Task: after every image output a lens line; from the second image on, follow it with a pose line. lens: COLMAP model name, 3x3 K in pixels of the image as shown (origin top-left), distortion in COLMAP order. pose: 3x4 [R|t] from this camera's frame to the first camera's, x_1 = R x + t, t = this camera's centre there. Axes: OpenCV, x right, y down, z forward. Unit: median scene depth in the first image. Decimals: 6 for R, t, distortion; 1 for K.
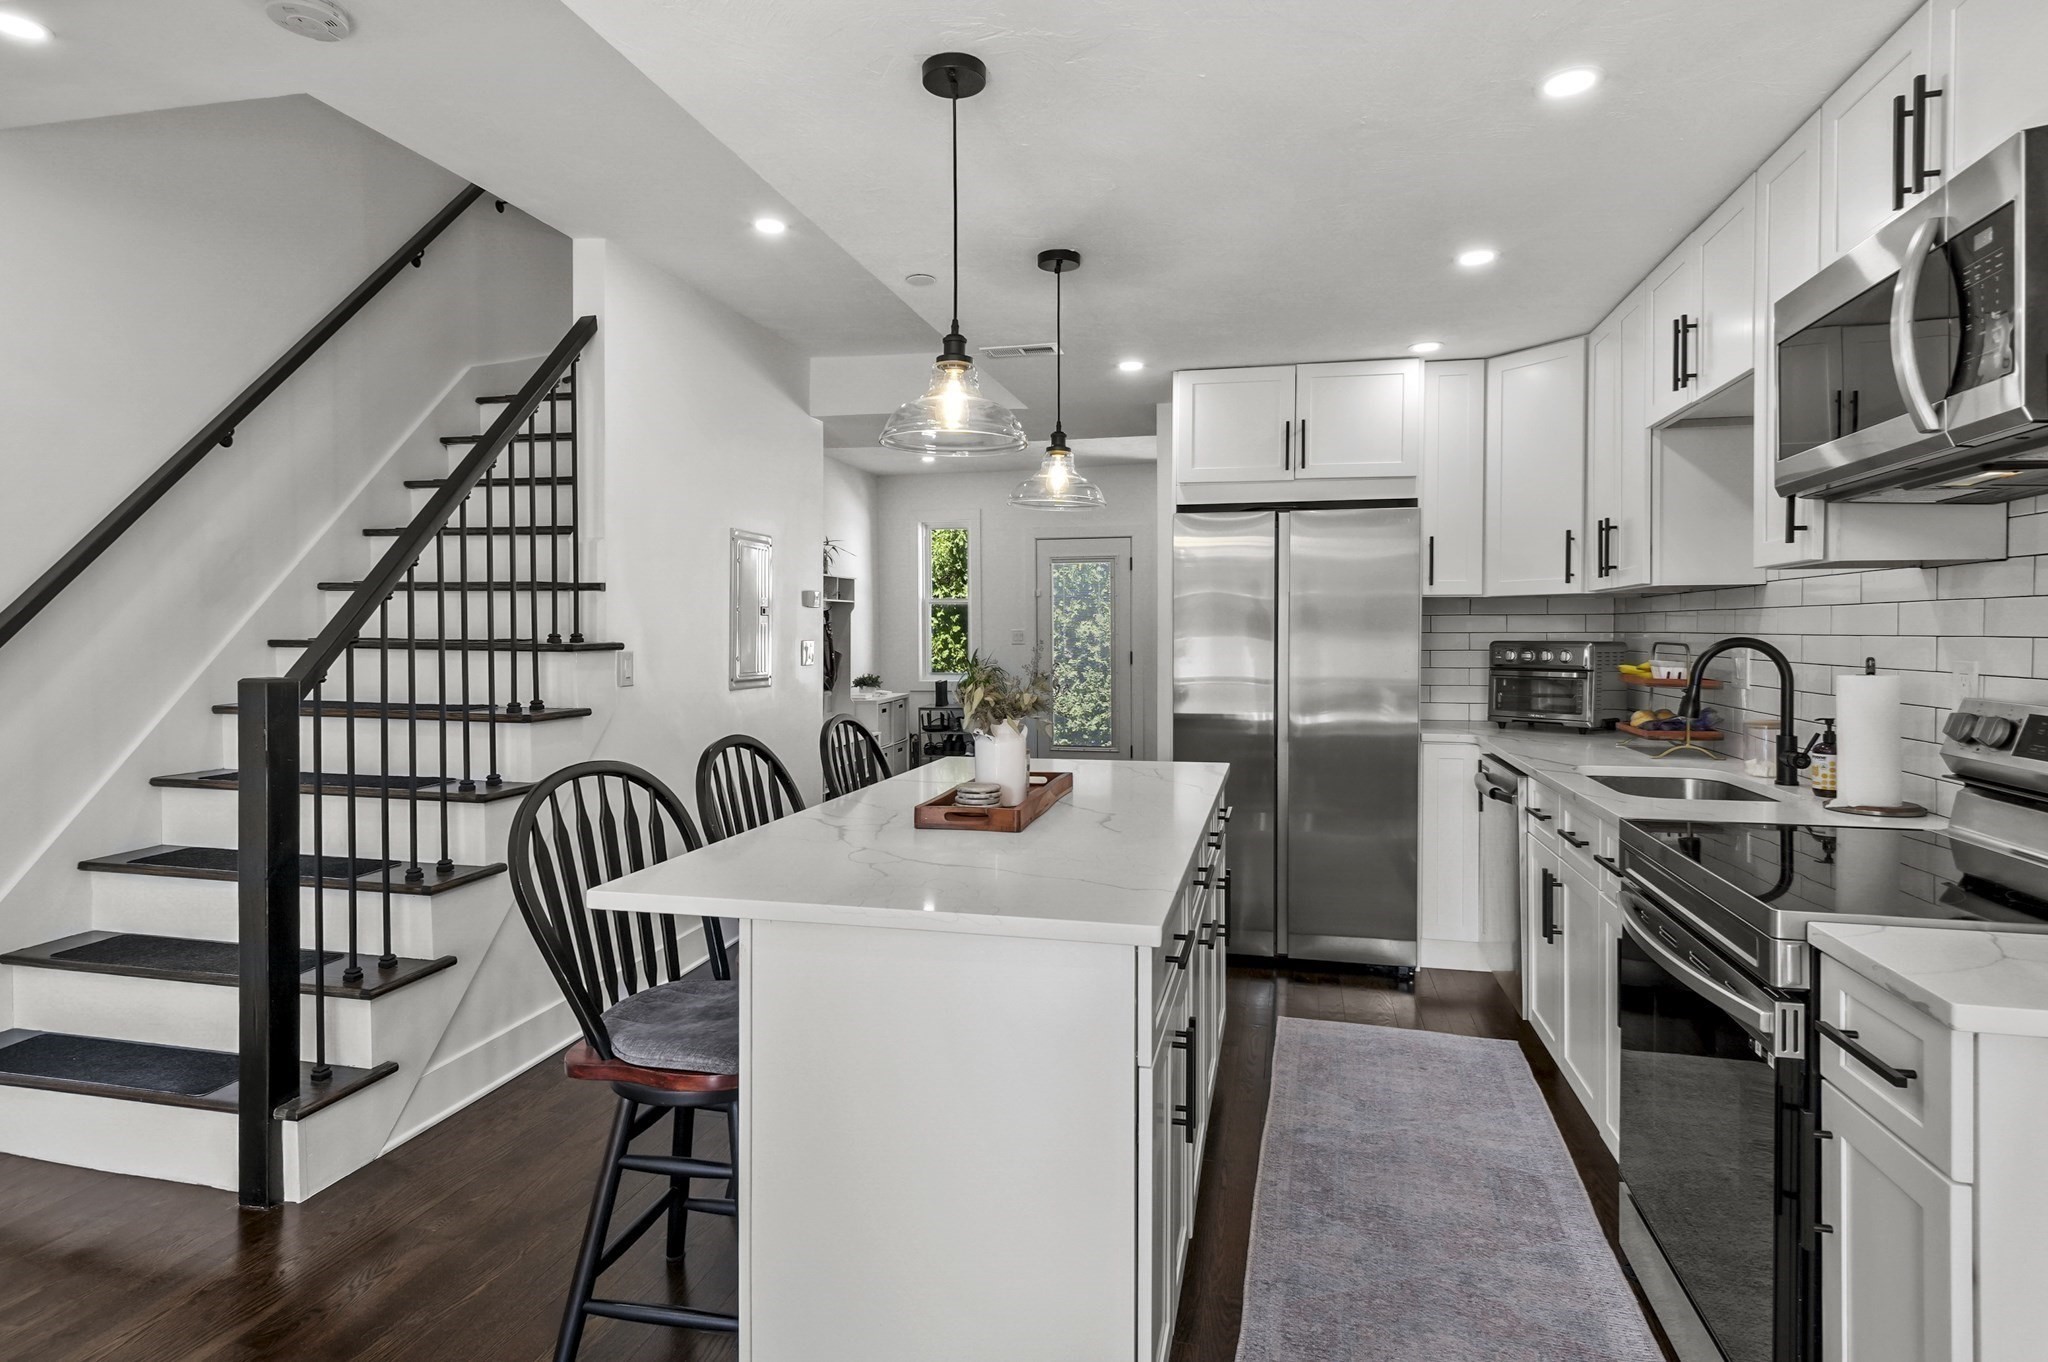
lens RADIAL K [[1080.4, 0, 1008.0], [0, 1080.4, 632.4], [0, 0, 1]] dist [0.004402, -0.001752]
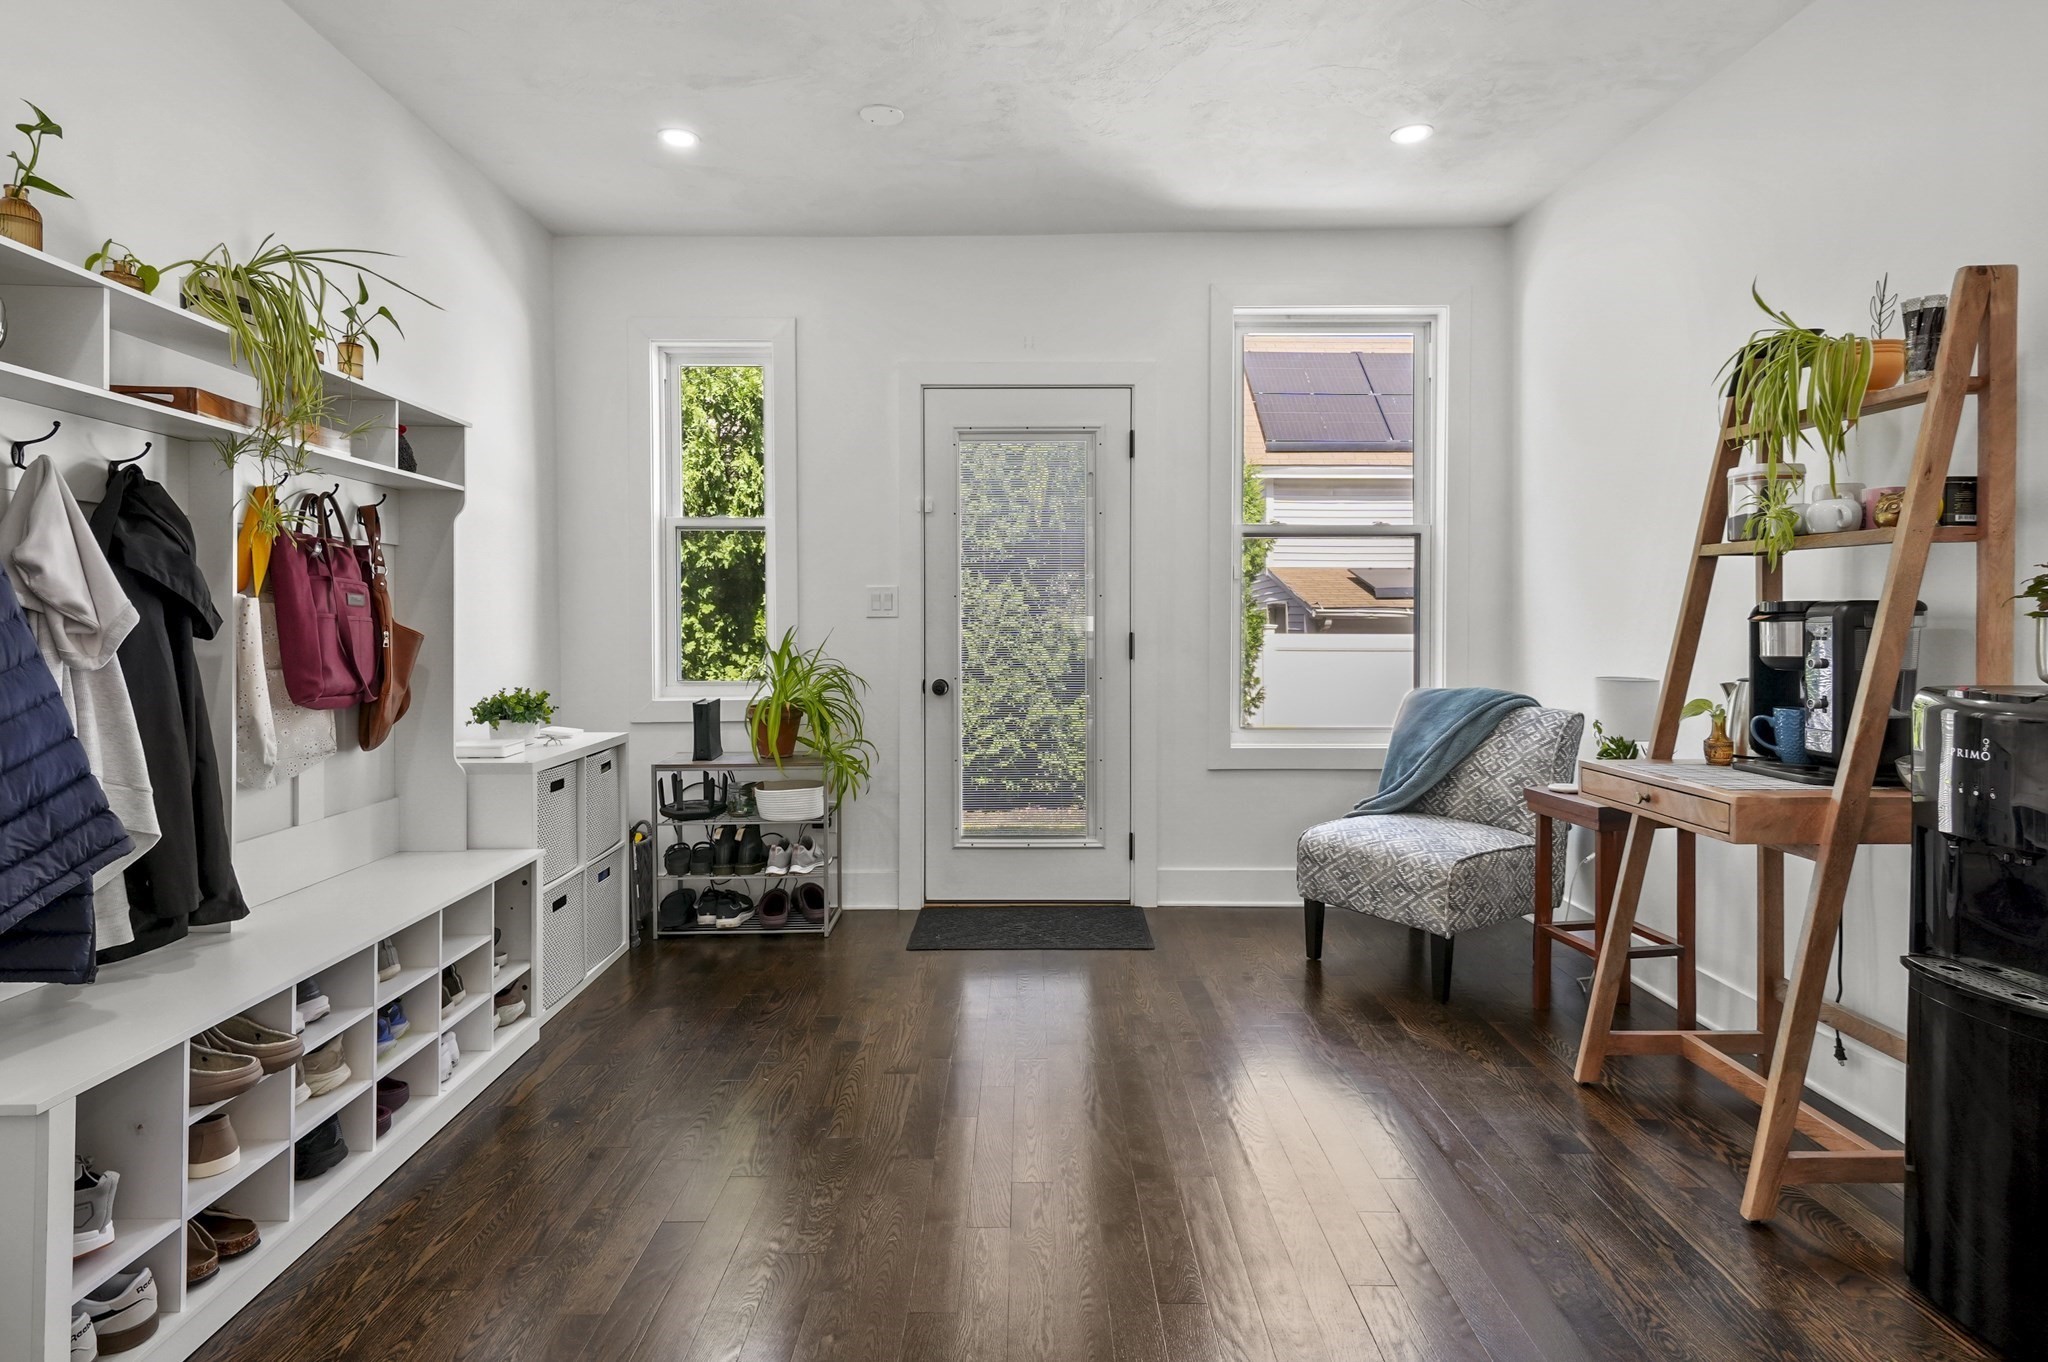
lens RADIAL K [[1080.4, 0, 1006.6], [0, 1080.4, 634.0], [0, 0, 1]] dist [0.004402, -0.001752]
pose [[0.970896, -0.001049, 0.239499, -0.052762], [0.000336, 0.999995, 0.003019, 0.018260], [-0.239501, -0.002850, 0.970892, 0.596613]]
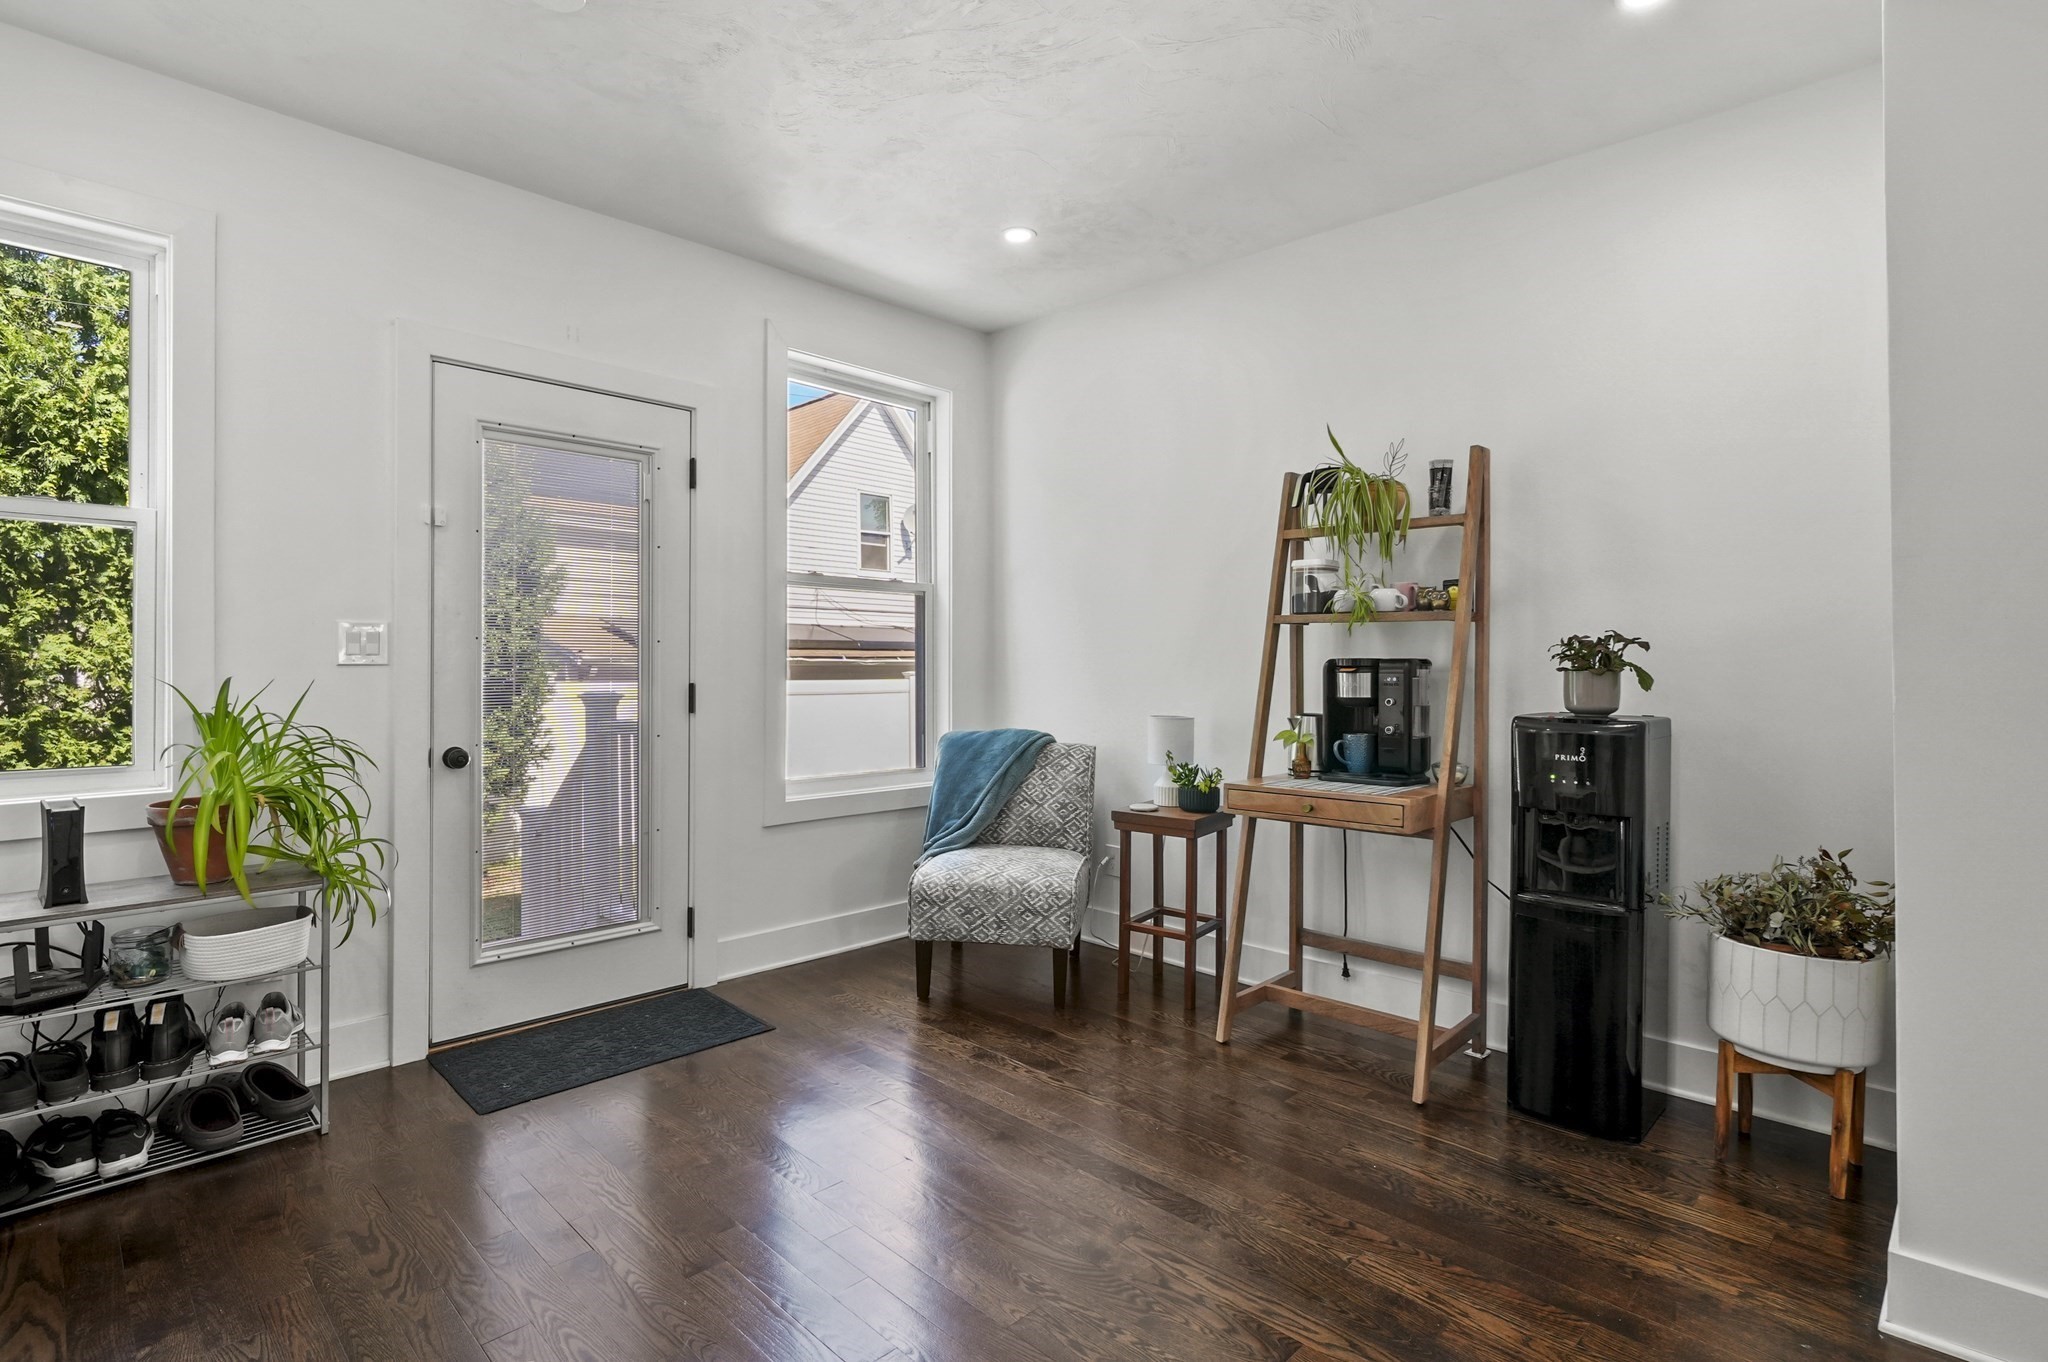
lens RADIAL K [[1002.2, 0, 1027.4], [0, 1002.2, 665.2], [0, 0, 1]] dist [0.000170, -0.001333]
pose [[0.504323, 0.006269, 0.863492, -0.165272], [0.004176, 0.999944, -0.009698, 0.016285], [-0.863505, 0.008497, 0.504269, 0.737151]]
